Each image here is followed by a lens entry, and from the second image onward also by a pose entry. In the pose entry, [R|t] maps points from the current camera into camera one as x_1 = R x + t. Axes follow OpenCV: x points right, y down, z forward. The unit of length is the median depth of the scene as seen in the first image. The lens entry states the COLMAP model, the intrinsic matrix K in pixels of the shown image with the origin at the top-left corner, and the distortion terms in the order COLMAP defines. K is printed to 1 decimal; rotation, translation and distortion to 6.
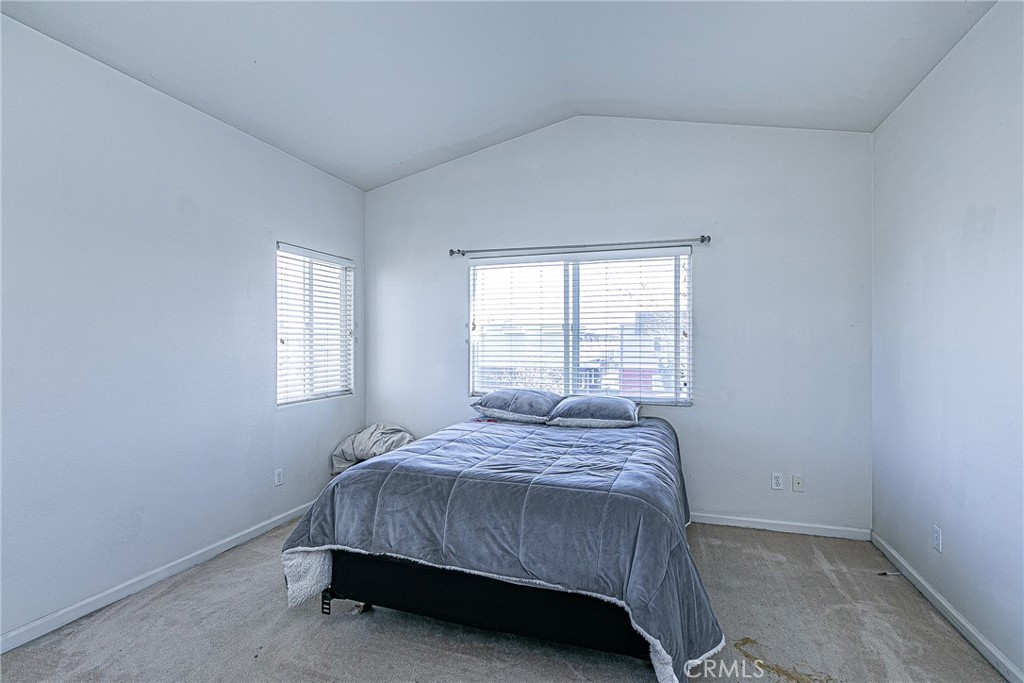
lens RADIAL K [[479.2, 0, 503.6], [0, 479.2, 343.5], [0, 0, 1]] dist [-0.001066, -0.001279]
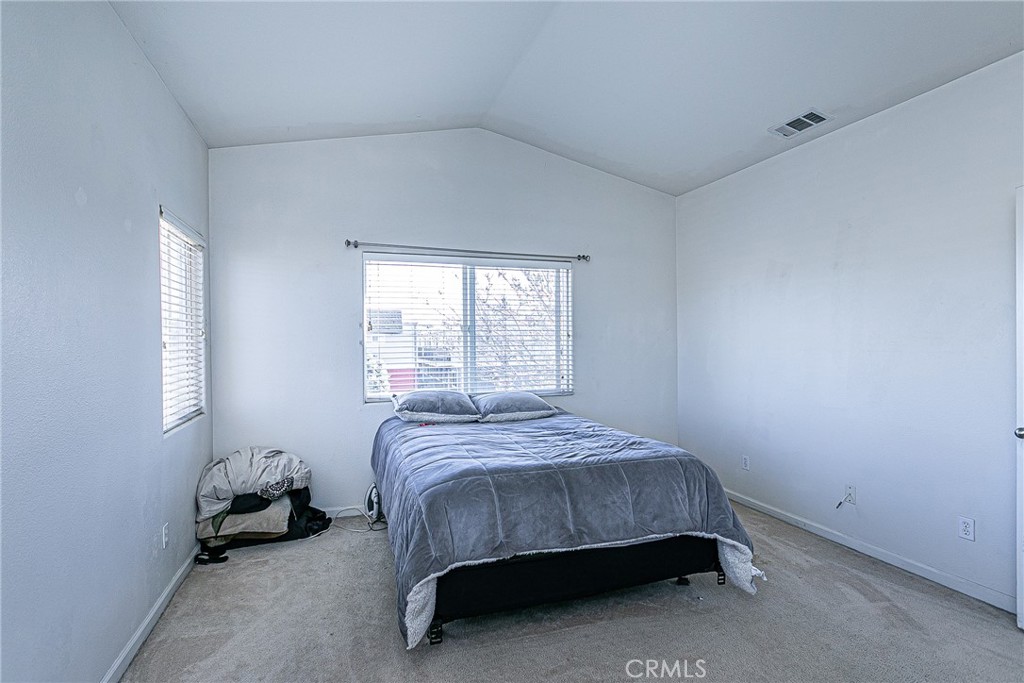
lens RADIAL K [[501.9, 0, 502.3], [0, 501.9, 342.9], [0, 0, 1]] dist [-0.002616, 0.000622]
pose [[0.797893, -0.009508, 0.602723, -0.498176], [0.008936, 0.999952, 0.003945, -0.006513], [-0.602732, 0.002238, 0.797940, 0.094051]]
